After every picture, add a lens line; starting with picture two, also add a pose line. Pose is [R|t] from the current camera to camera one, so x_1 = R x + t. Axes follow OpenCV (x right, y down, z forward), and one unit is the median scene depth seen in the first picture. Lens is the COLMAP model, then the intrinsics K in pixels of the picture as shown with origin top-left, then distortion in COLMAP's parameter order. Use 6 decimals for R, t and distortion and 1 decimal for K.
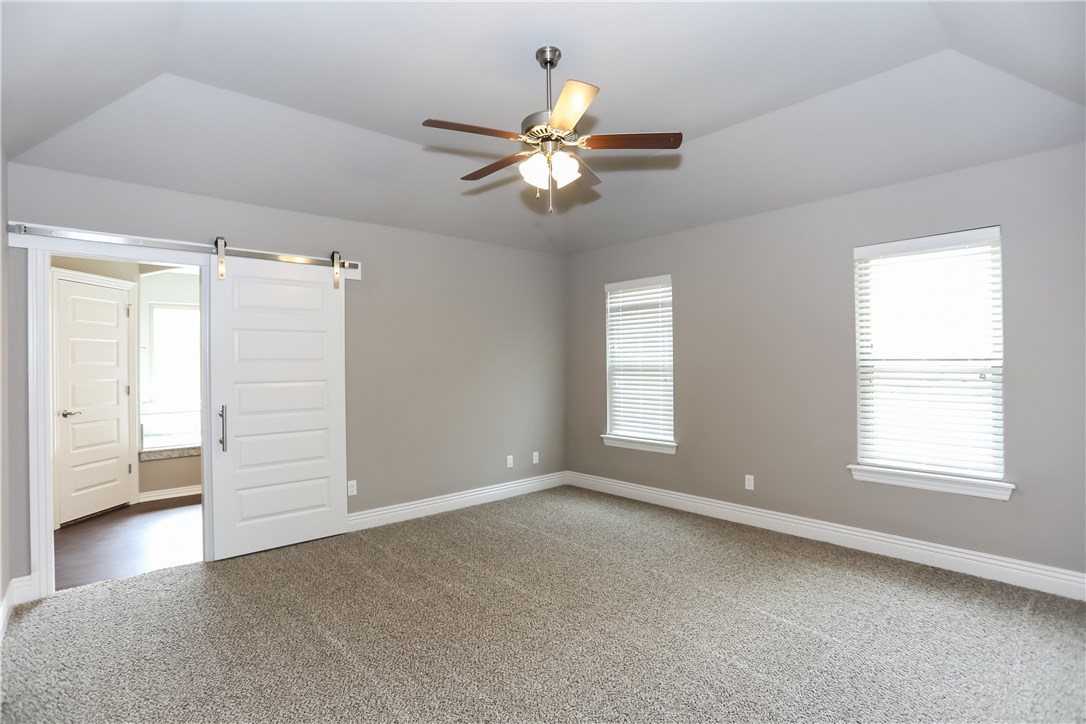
lens RADIAL K [[526.6, 0, 534.9], [0, 526.6, 362.1], [0, 0, 1]] dist [-0.061825, 0.019128]
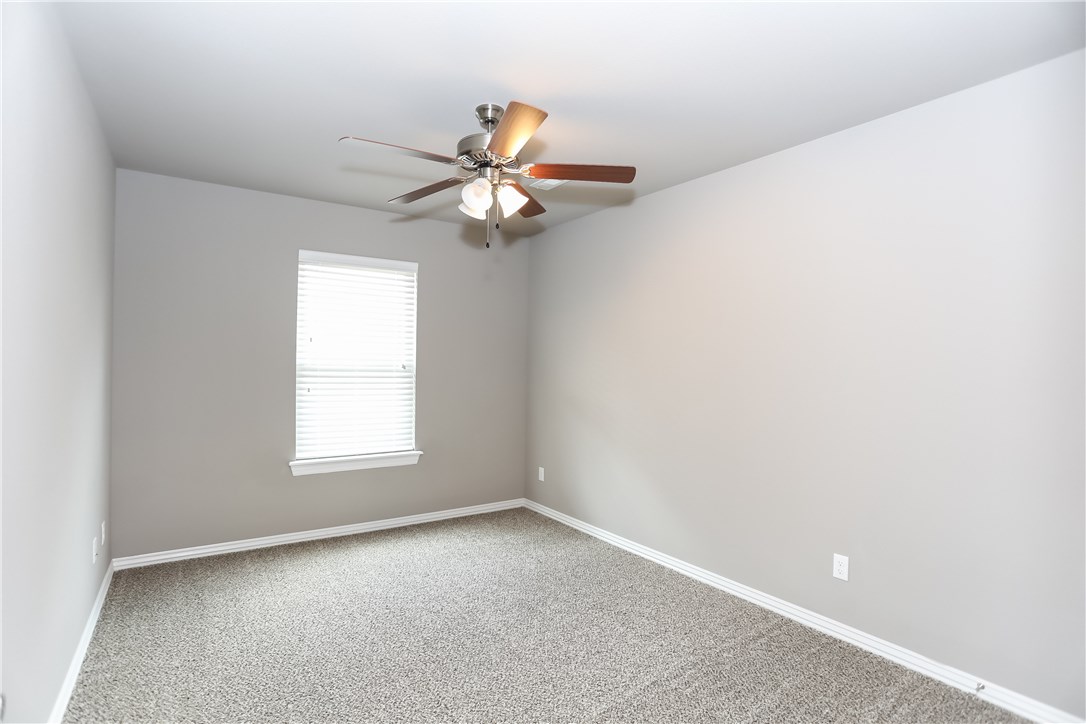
lens RADIAL K [[526.6, 0, 543.3], [0, 526.6, 360.2], [0, 0, 1]] dist [-0.061825, 0.019128]
pose [[0.131155, 0.013435, 0.991271, -0.527883], [-0.016745, 0.999796, -0.011335, 0.003949], [-0.991221, -0.015112, 0.131353, 0.588127]]
